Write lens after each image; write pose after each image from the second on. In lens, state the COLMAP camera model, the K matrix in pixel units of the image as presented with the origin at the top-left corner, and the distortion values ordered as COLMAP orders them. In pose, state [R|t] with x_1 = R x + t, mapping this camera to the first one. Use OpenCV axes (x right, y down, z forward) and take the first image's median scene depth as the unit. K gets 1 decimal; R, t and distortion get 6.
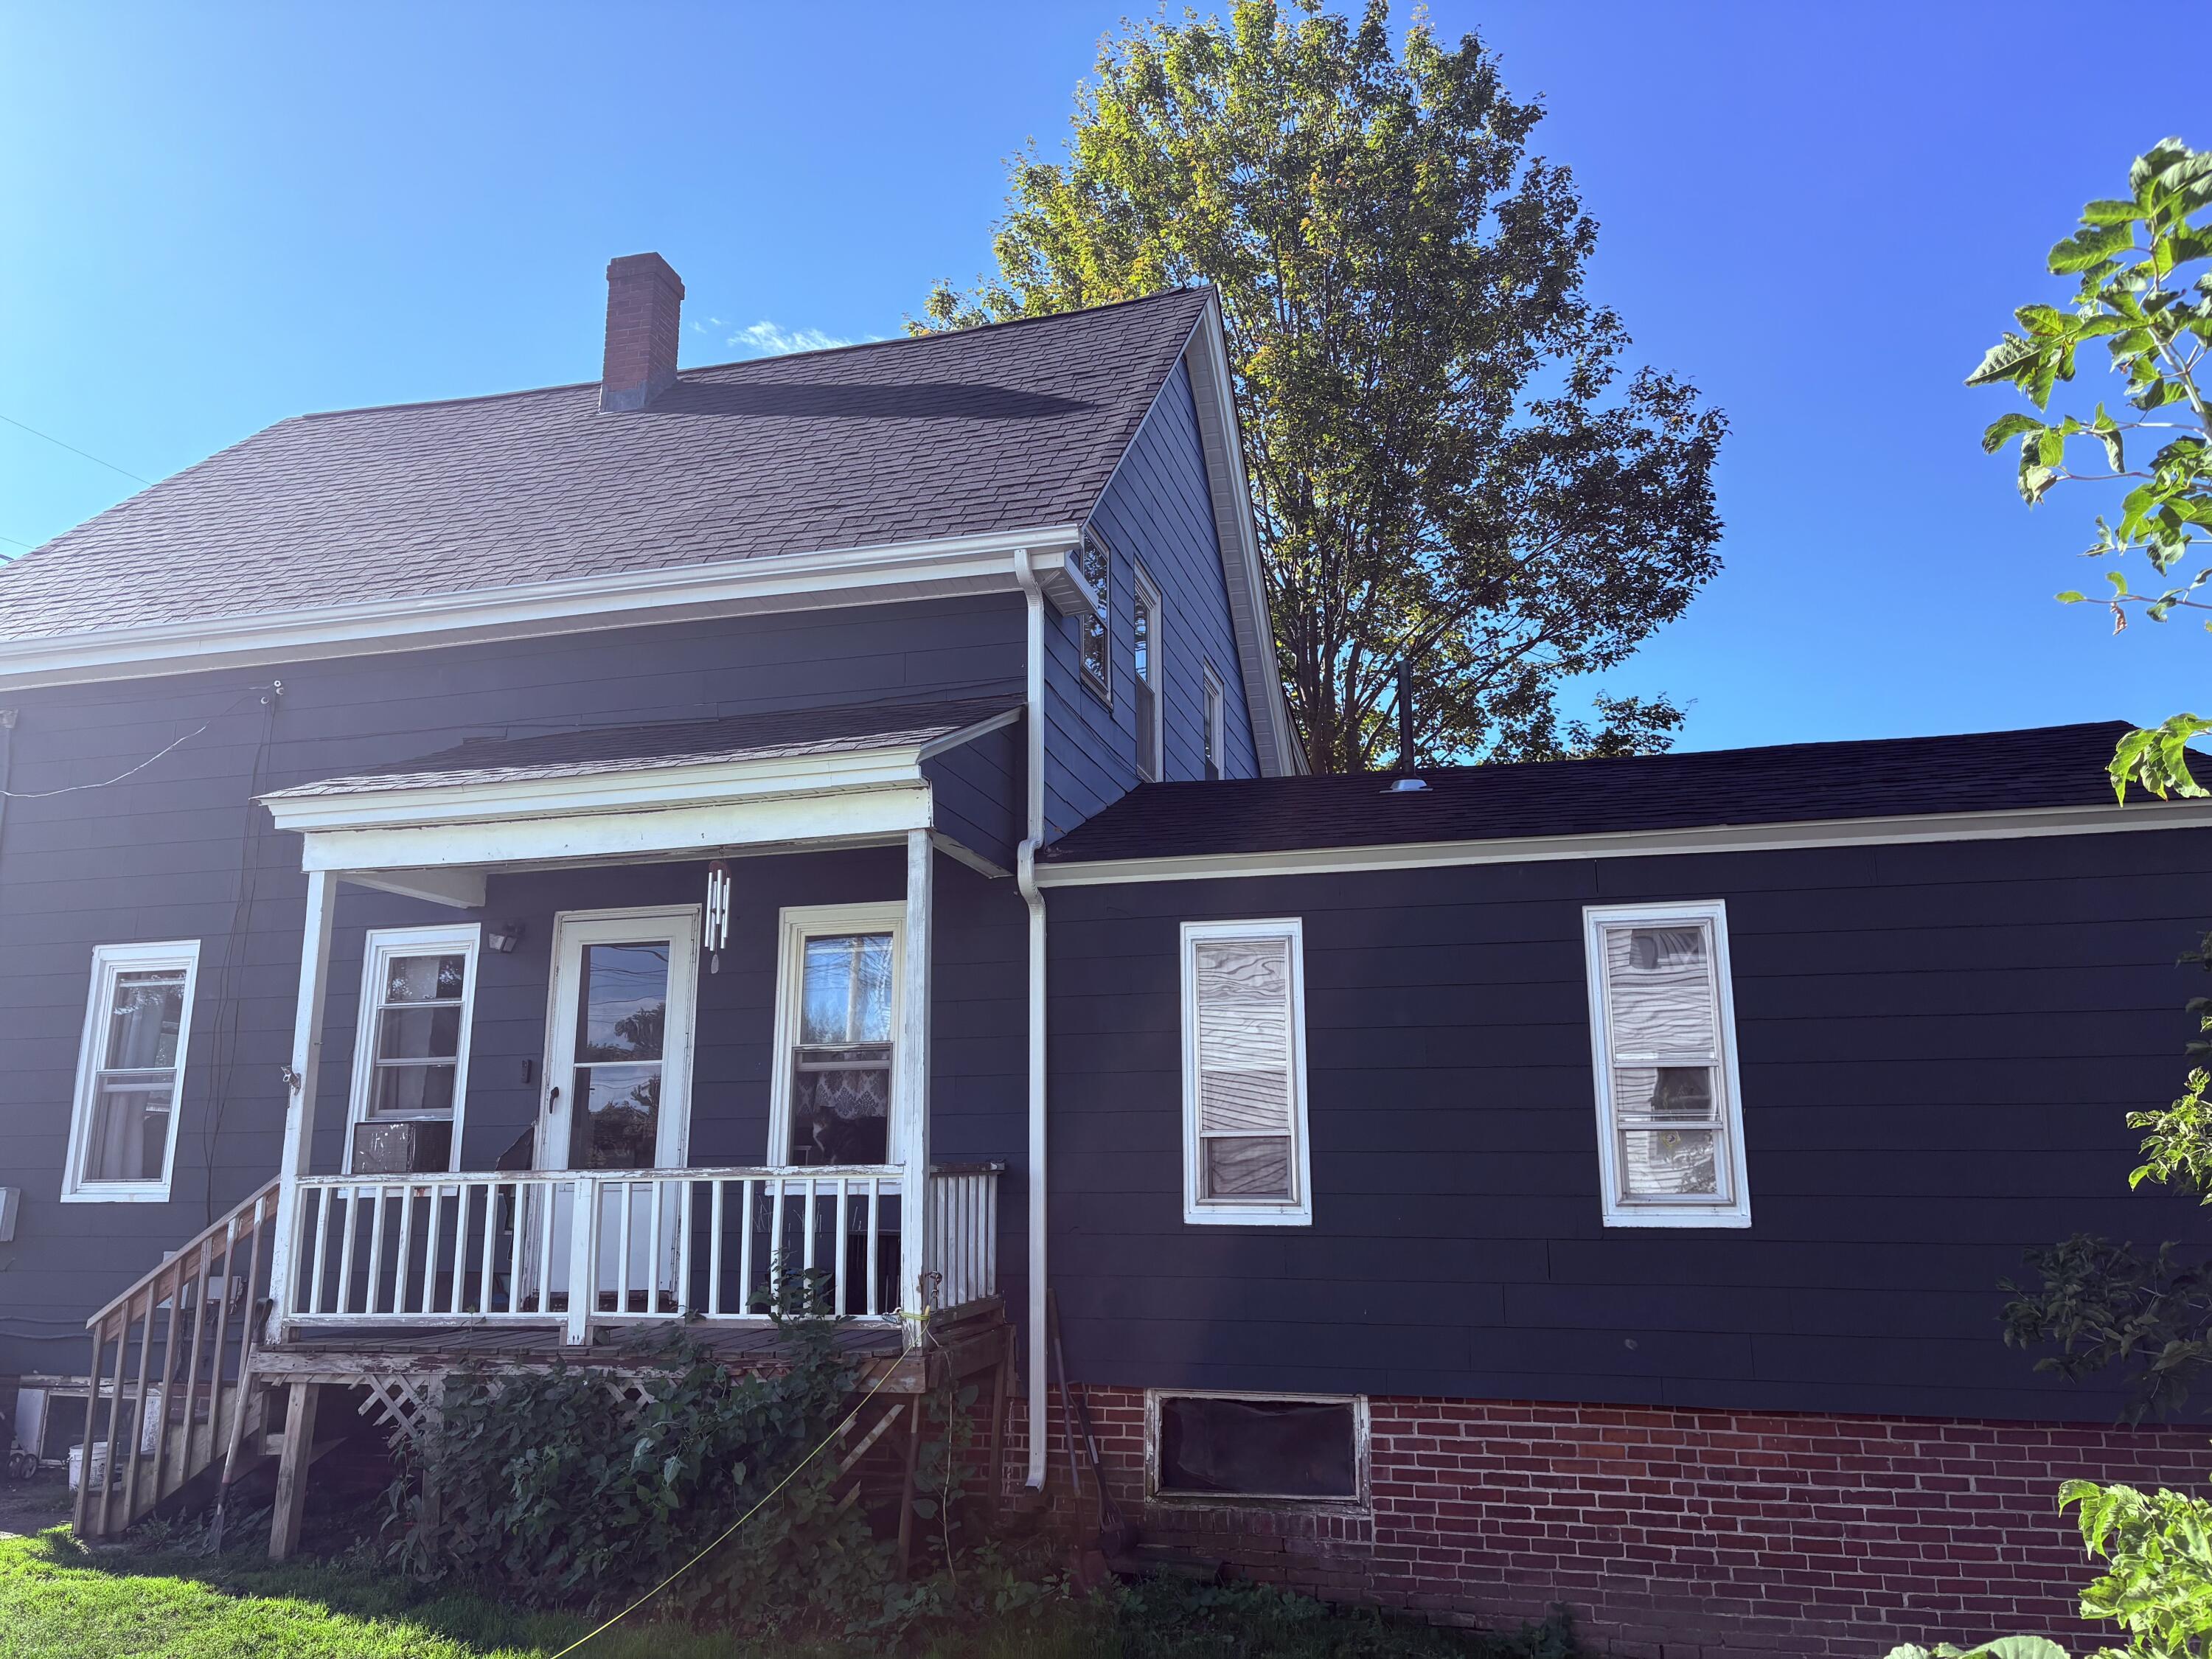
lens RADIAL K [[1705.4, 0, 1116.8], [0, 1705.4, 828.7], [0, 0, 1]] dist [0.057752, -0.060692]
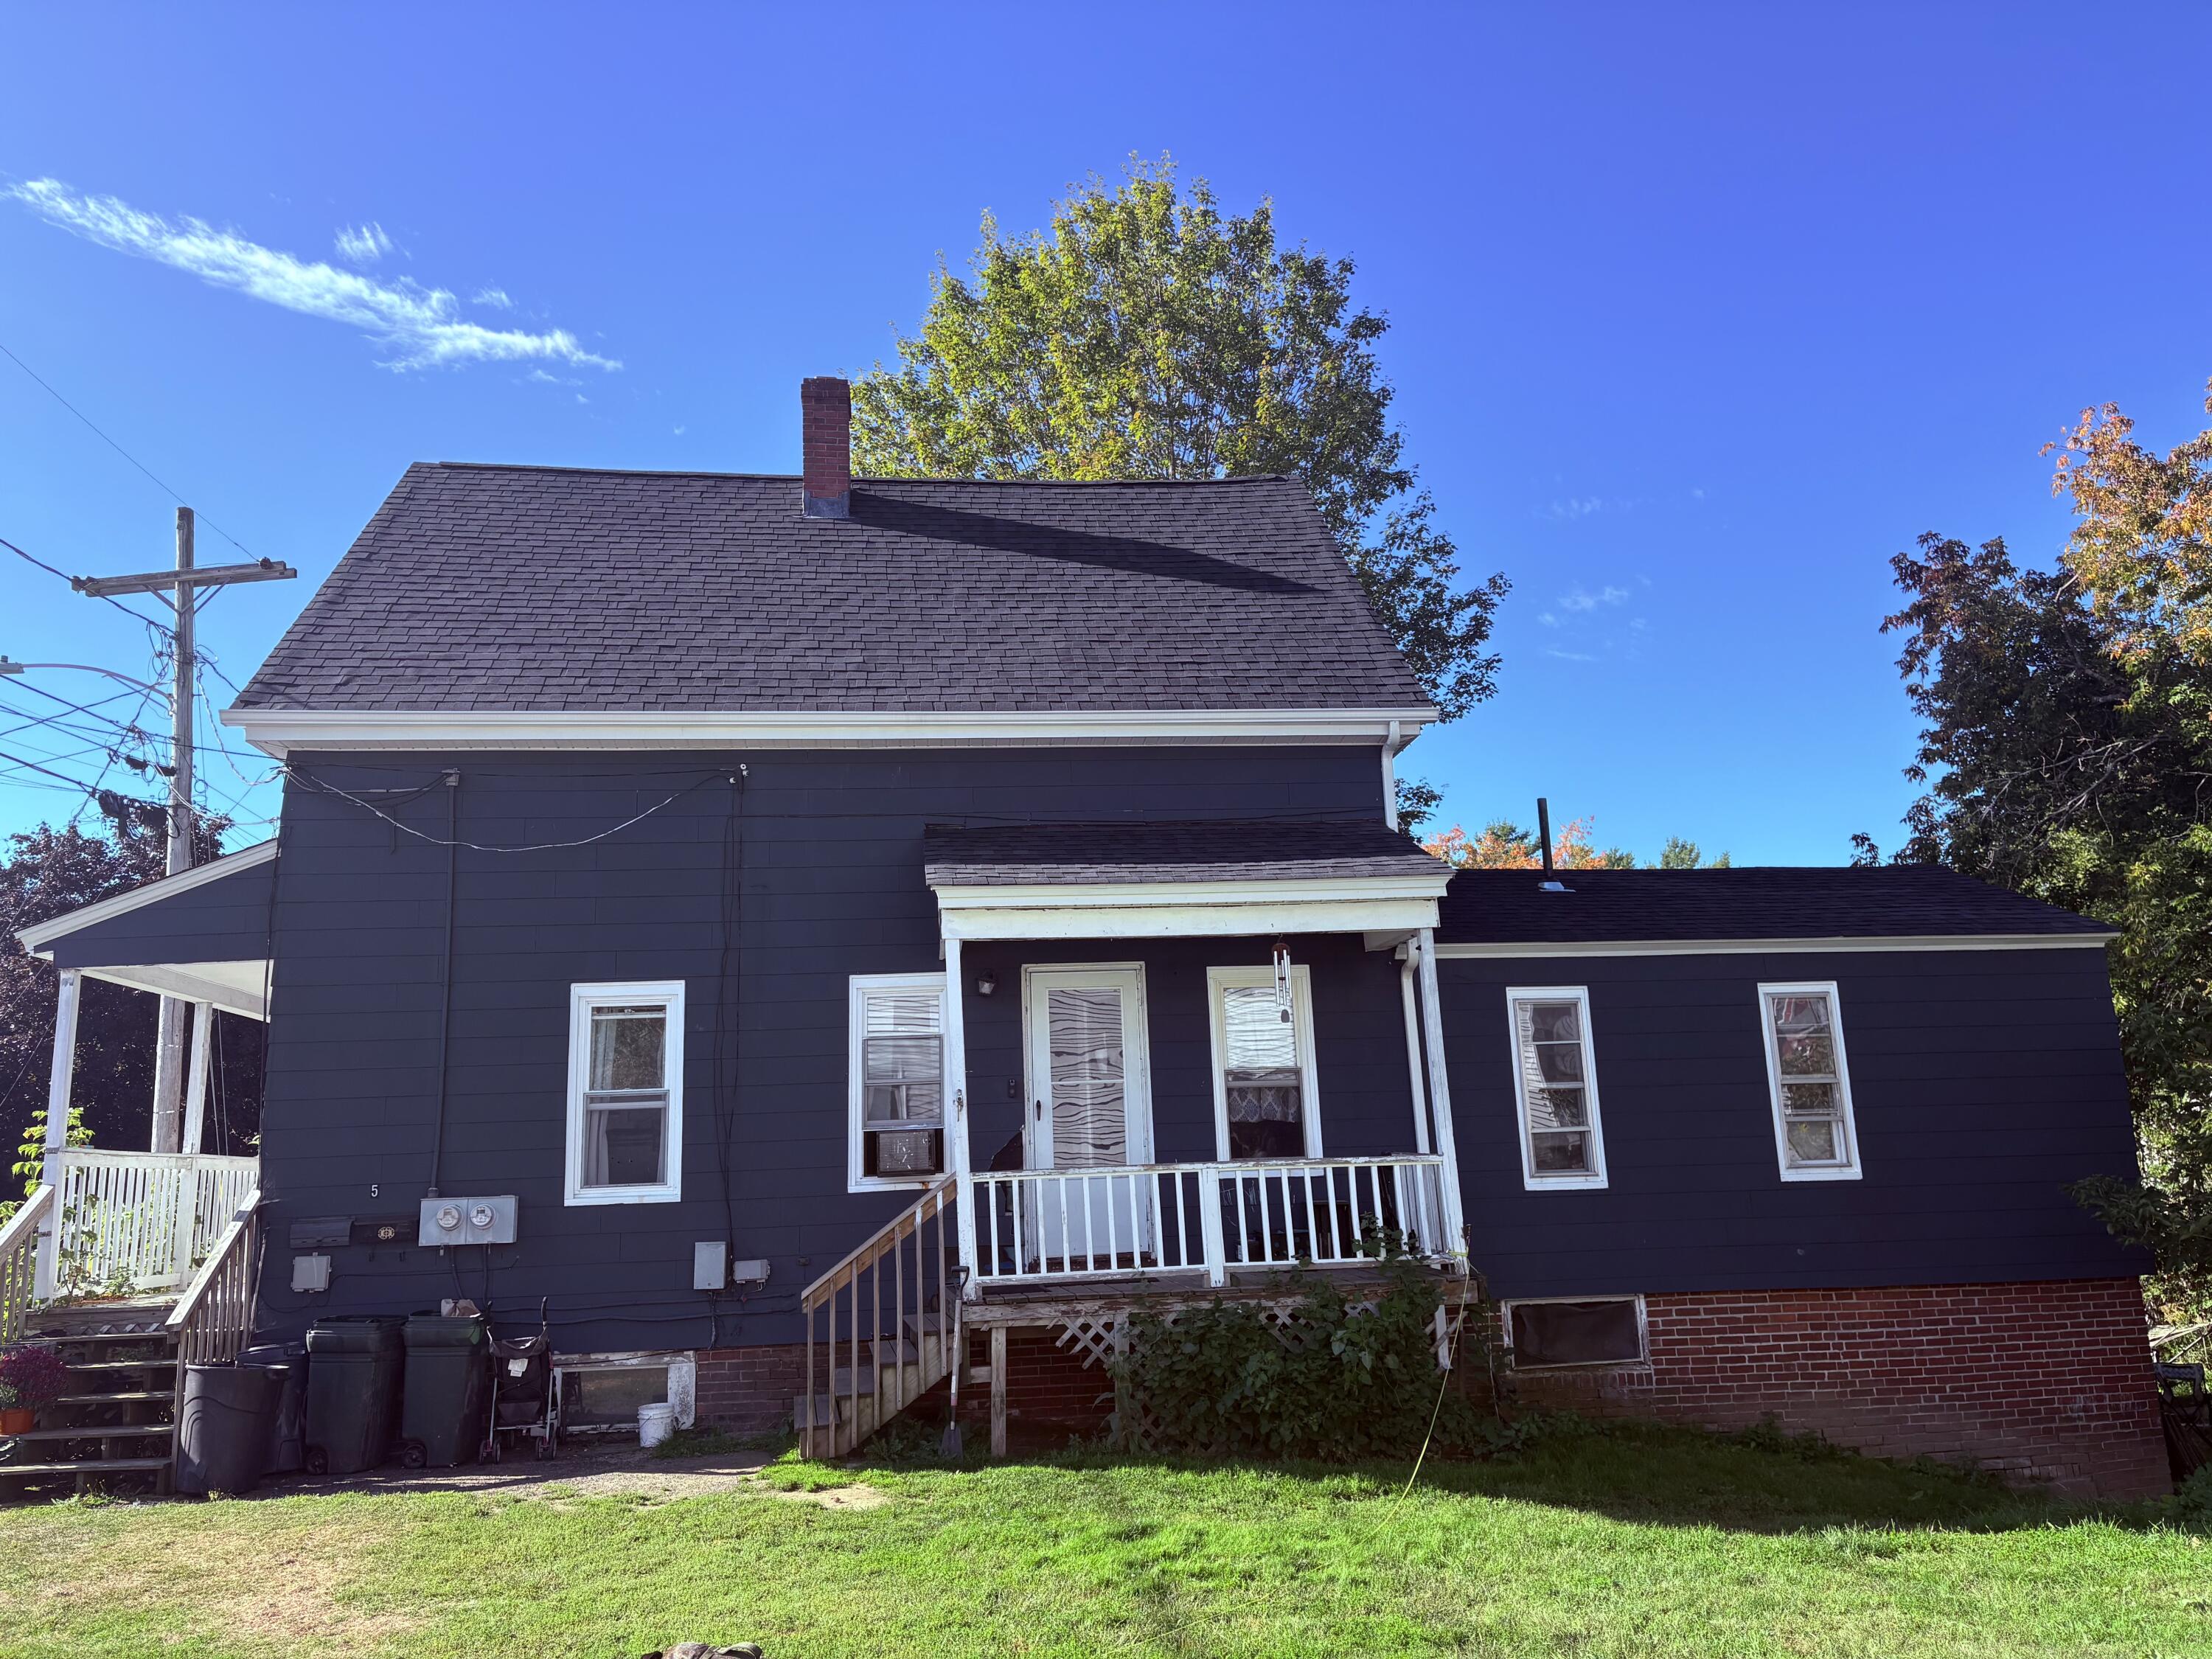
lens RADIAL K [[1705.4, 0, 1128.7], [0, 1705.4, 813.6], [0, 0, 1]] dist [0.057752, -0.060692]
pose [[0.924867, 0.047458, 0.377317, -0.914853], [-0.049286, 0.998773, -0.004815, -0.078646], [-0.377083, -0.014143, 0.926071, -0.273297]]
